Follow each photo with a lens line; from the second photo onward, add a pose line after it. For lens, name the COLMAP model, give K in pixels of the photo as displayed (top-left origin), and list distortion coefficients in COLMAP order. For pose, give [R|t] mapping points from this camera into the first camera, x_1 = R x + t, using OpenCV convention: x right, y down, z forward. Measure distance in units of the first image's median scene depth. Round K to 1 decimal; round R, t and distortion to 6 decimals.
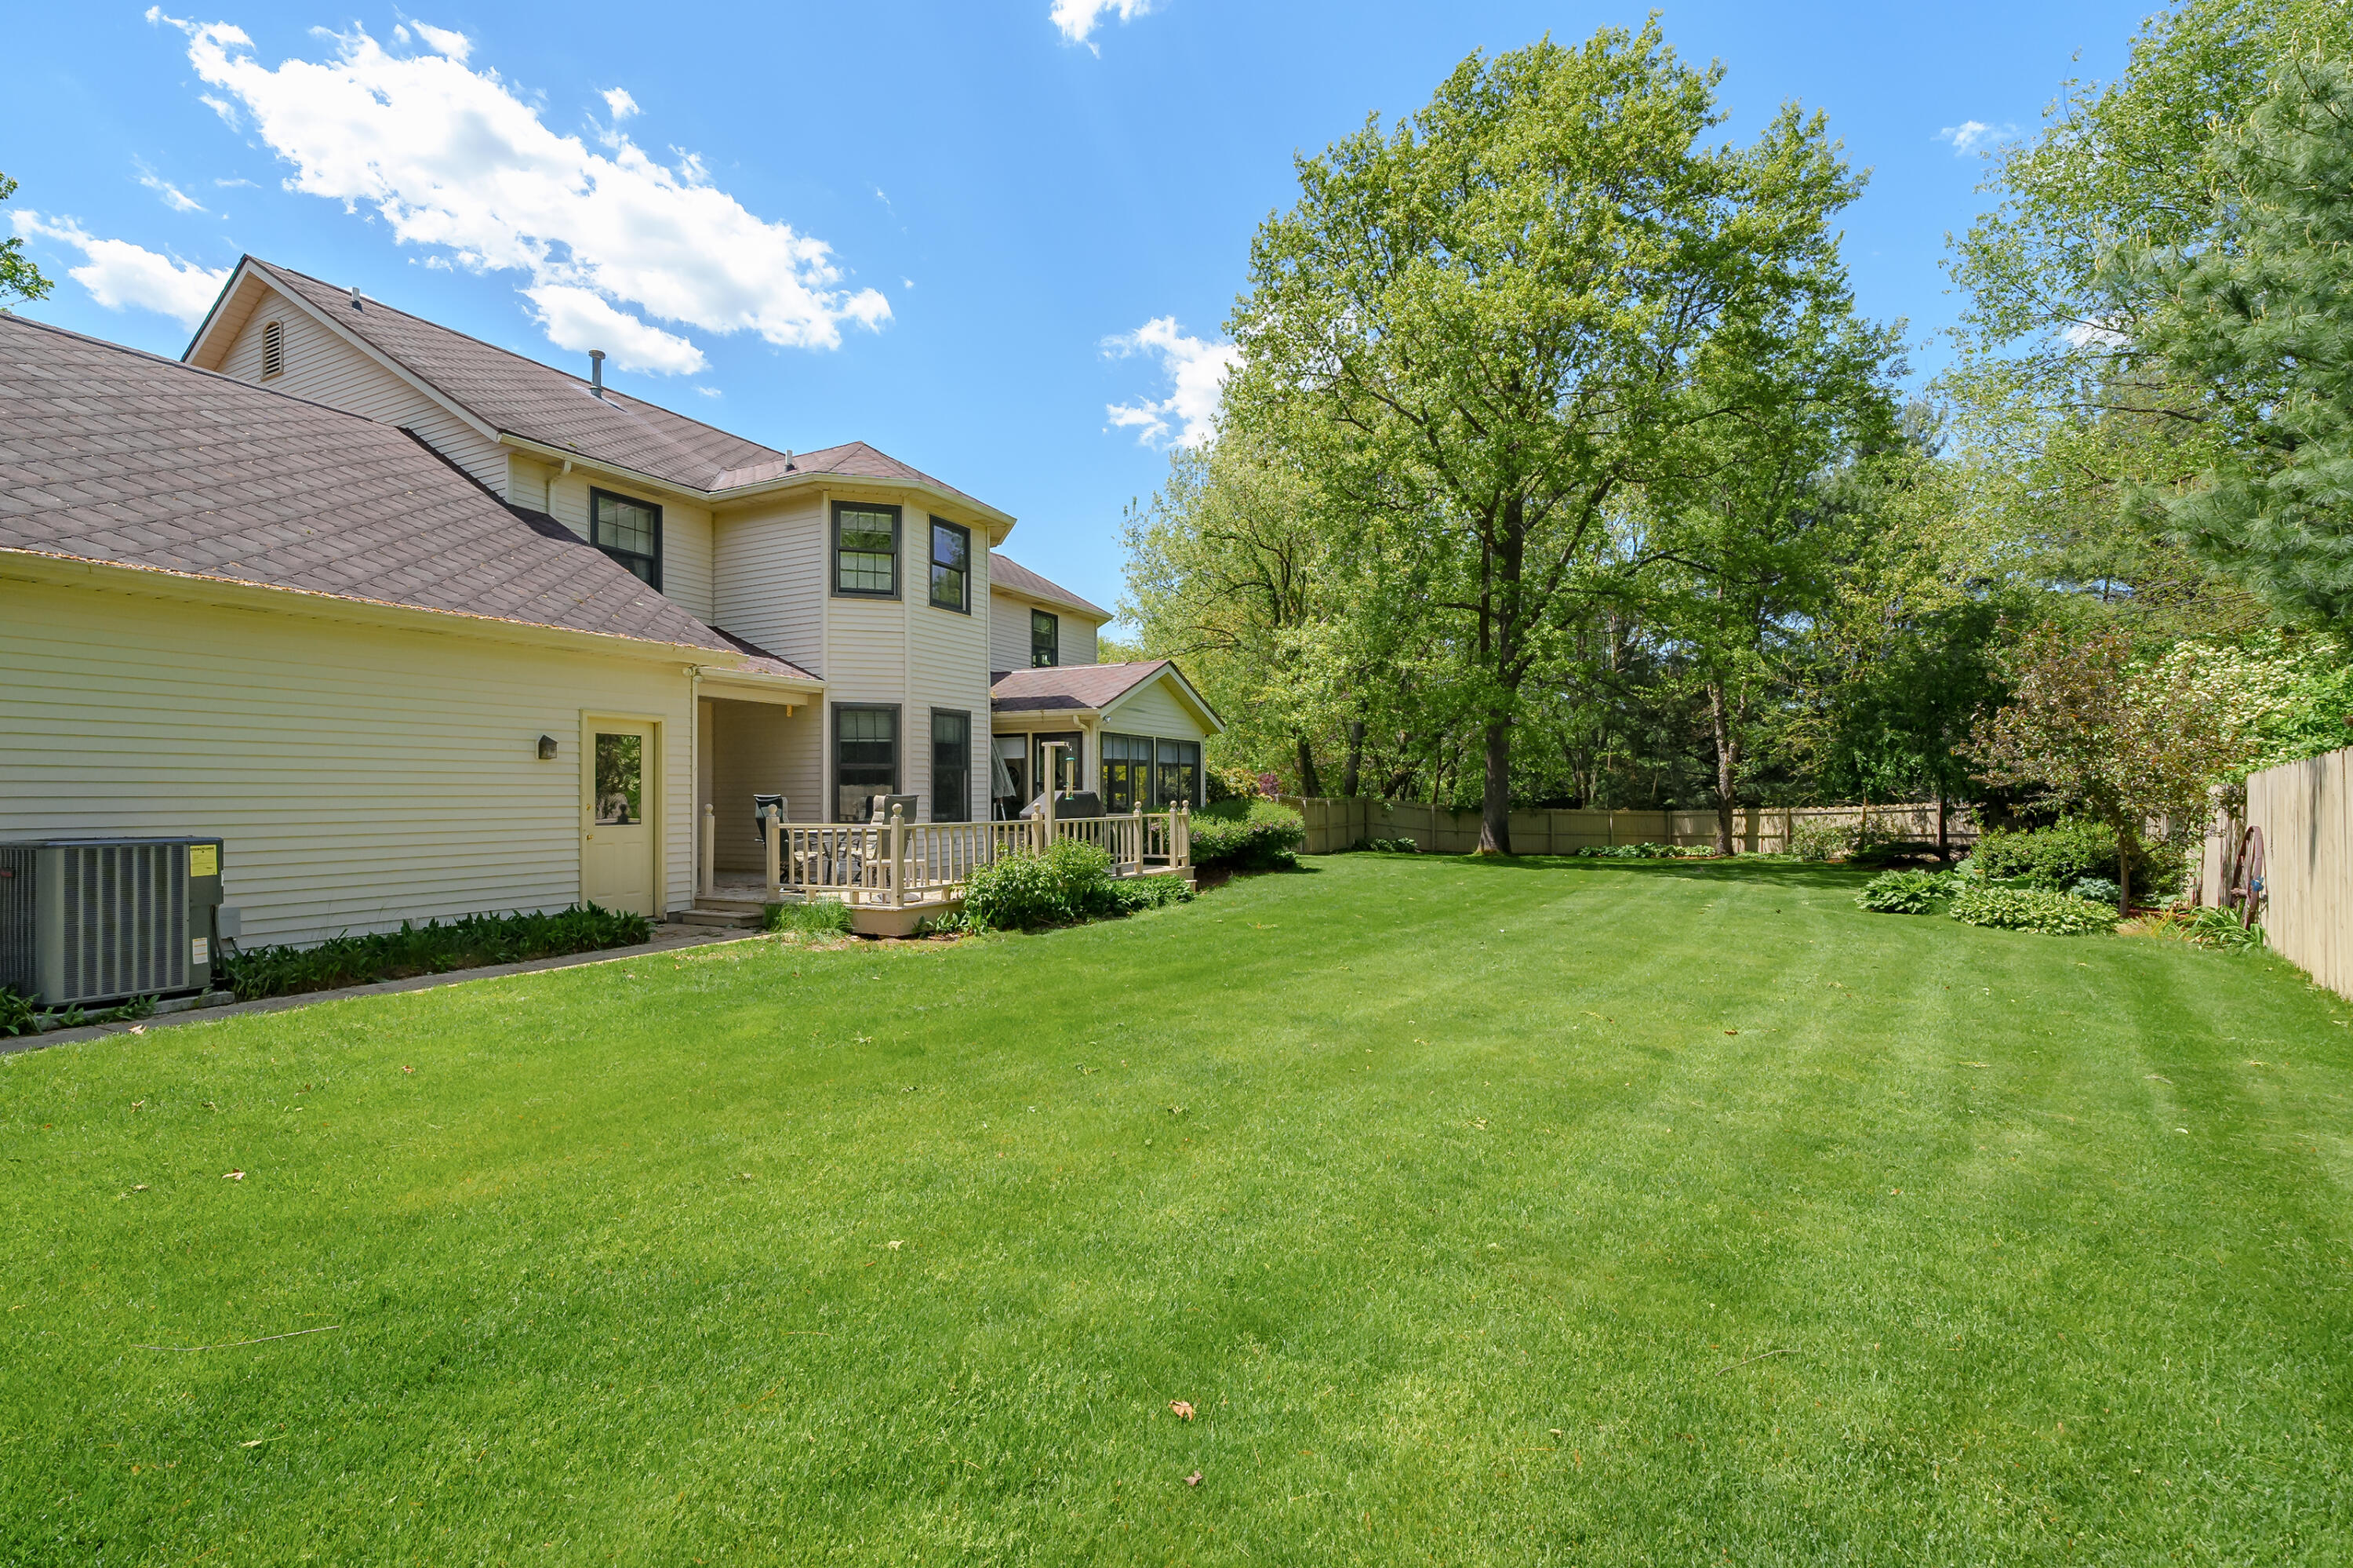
lens RADIAL K [[1065.7, 0, 1176.5], [0, 1065.7, 784.0], [0, 0, 1]] dist [-0.000888, 0.000266]
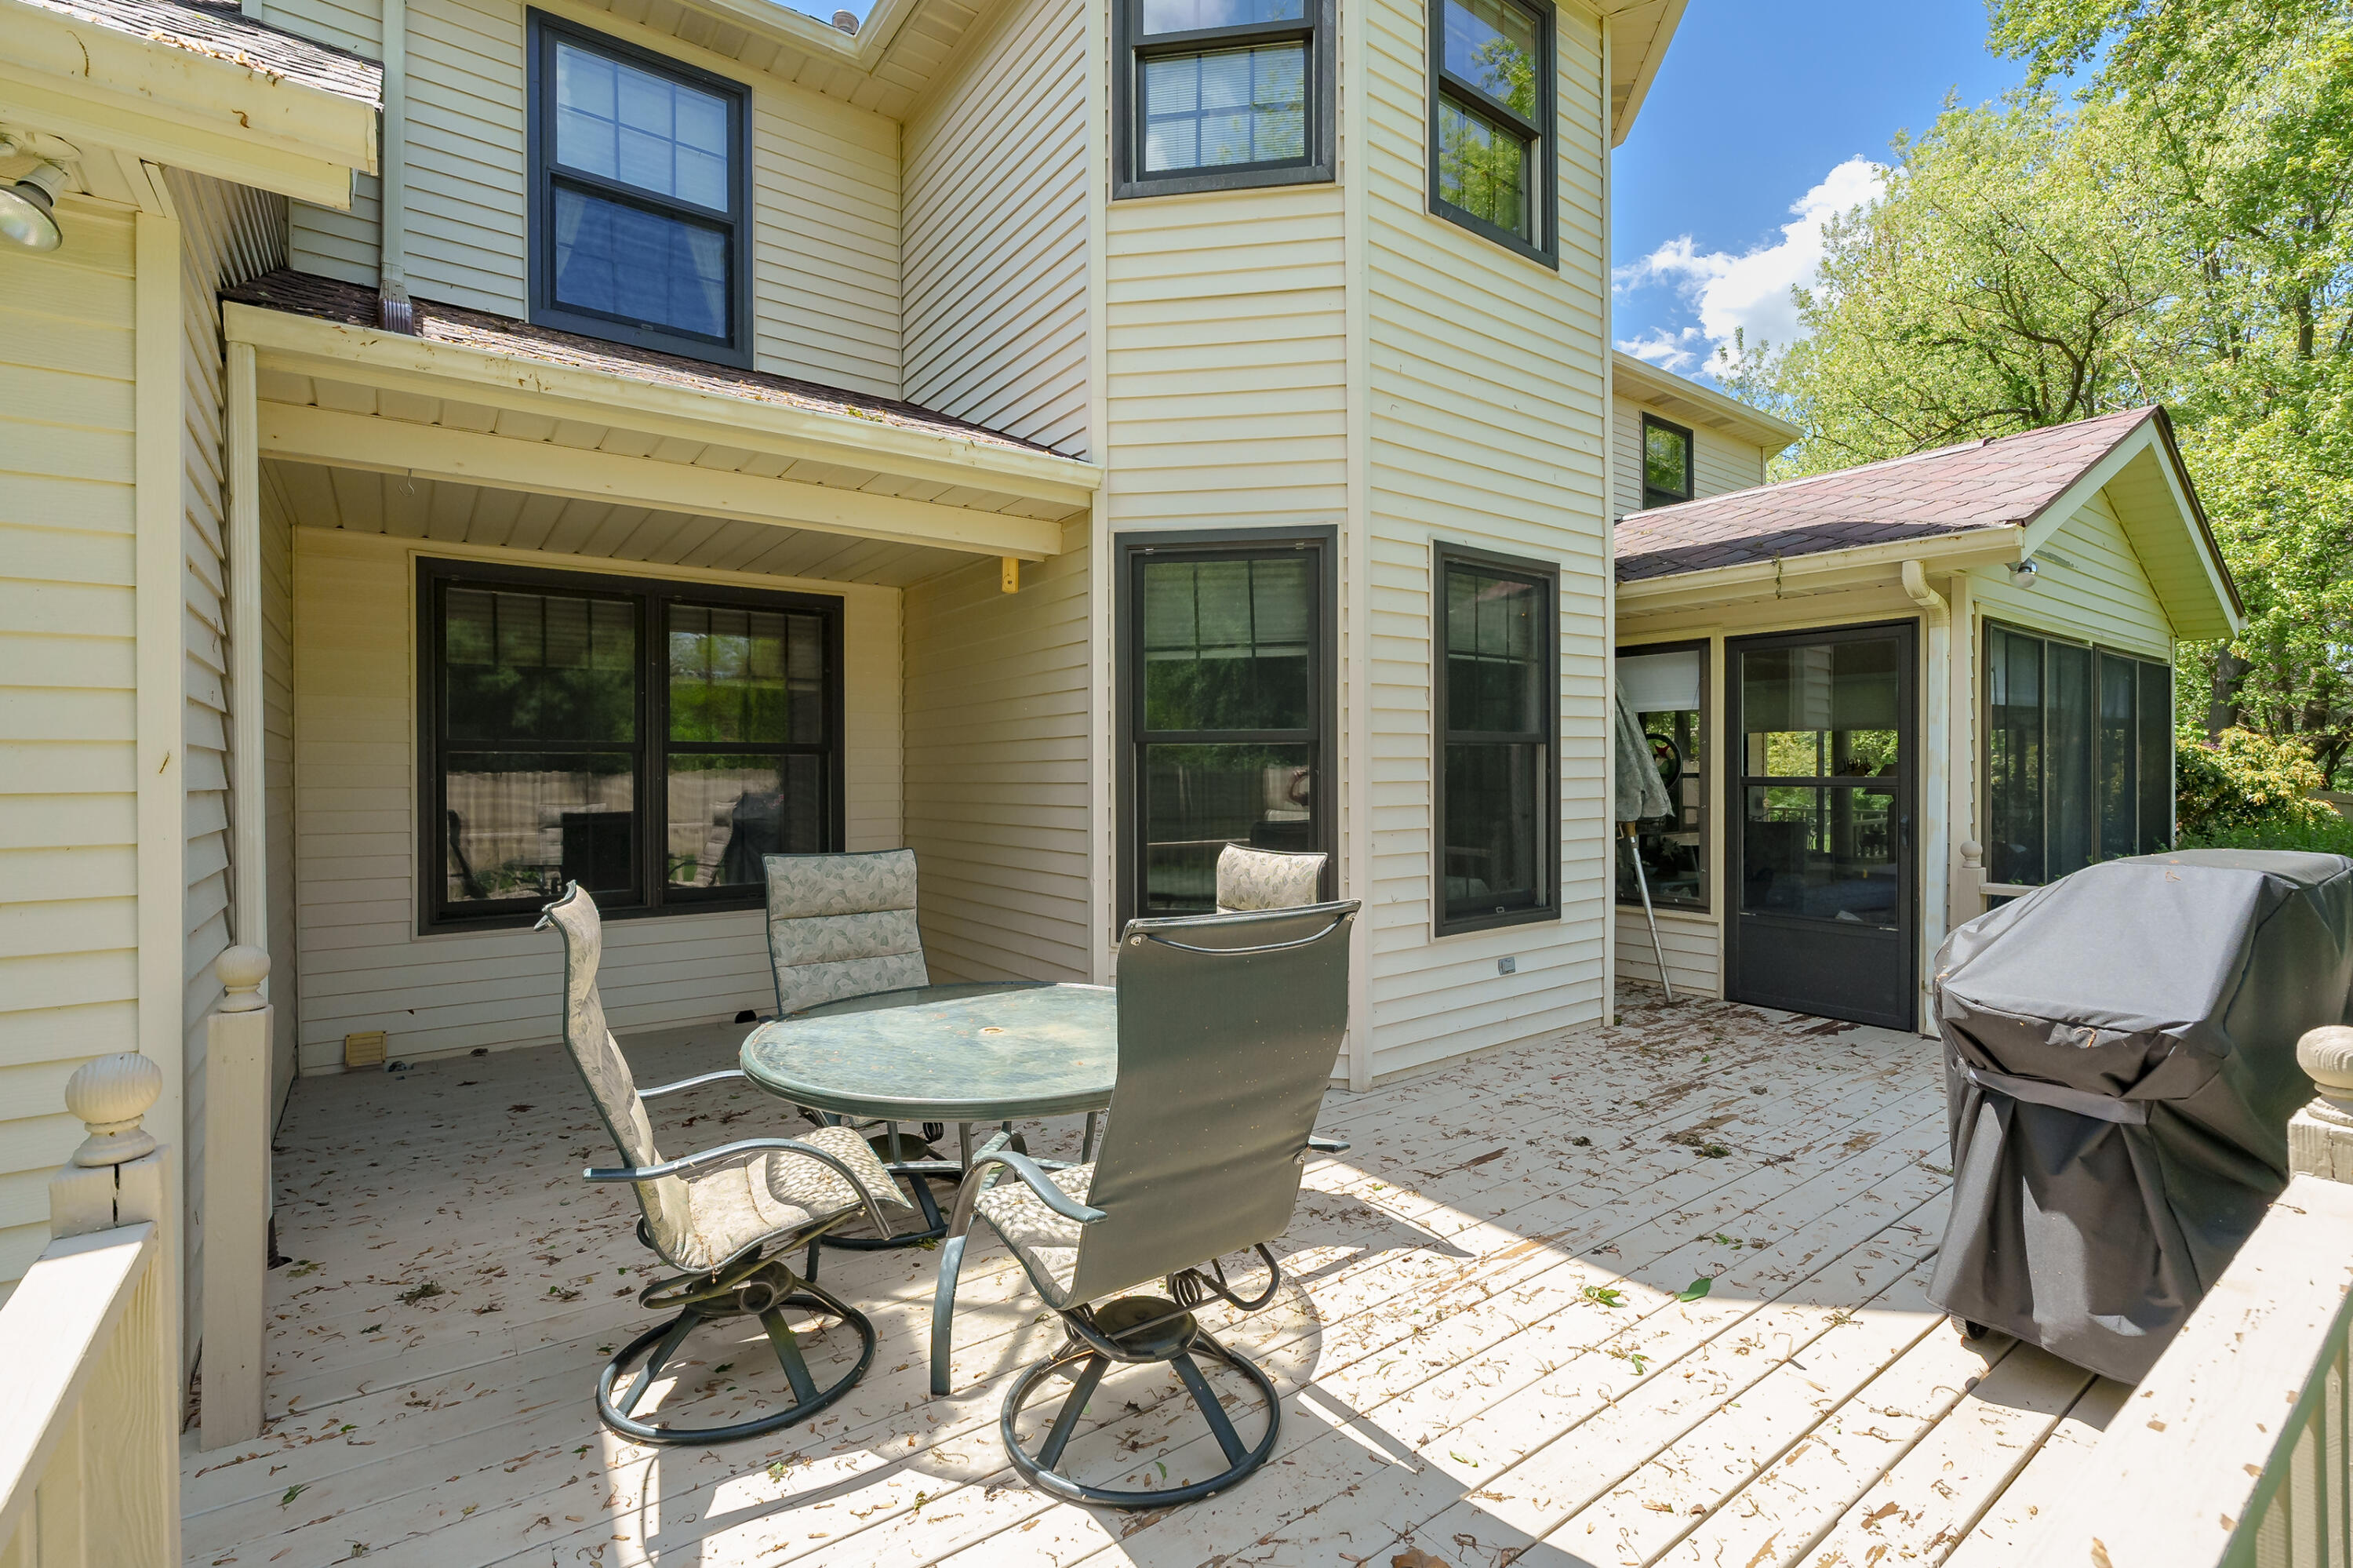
lens RADIAL K [[1065.7, 0, 1176.5], [0, 1065.7, 784.0], [0, 0, 1]] dist [-0.000888, 0.000266]
pose [[0.900538, -0.001832, -0.434773, -0.151011], [0.007459, 0.999909, 0.011236, -0.005940], [0.434713, -0.013361, 0.900470, 0.635342]]
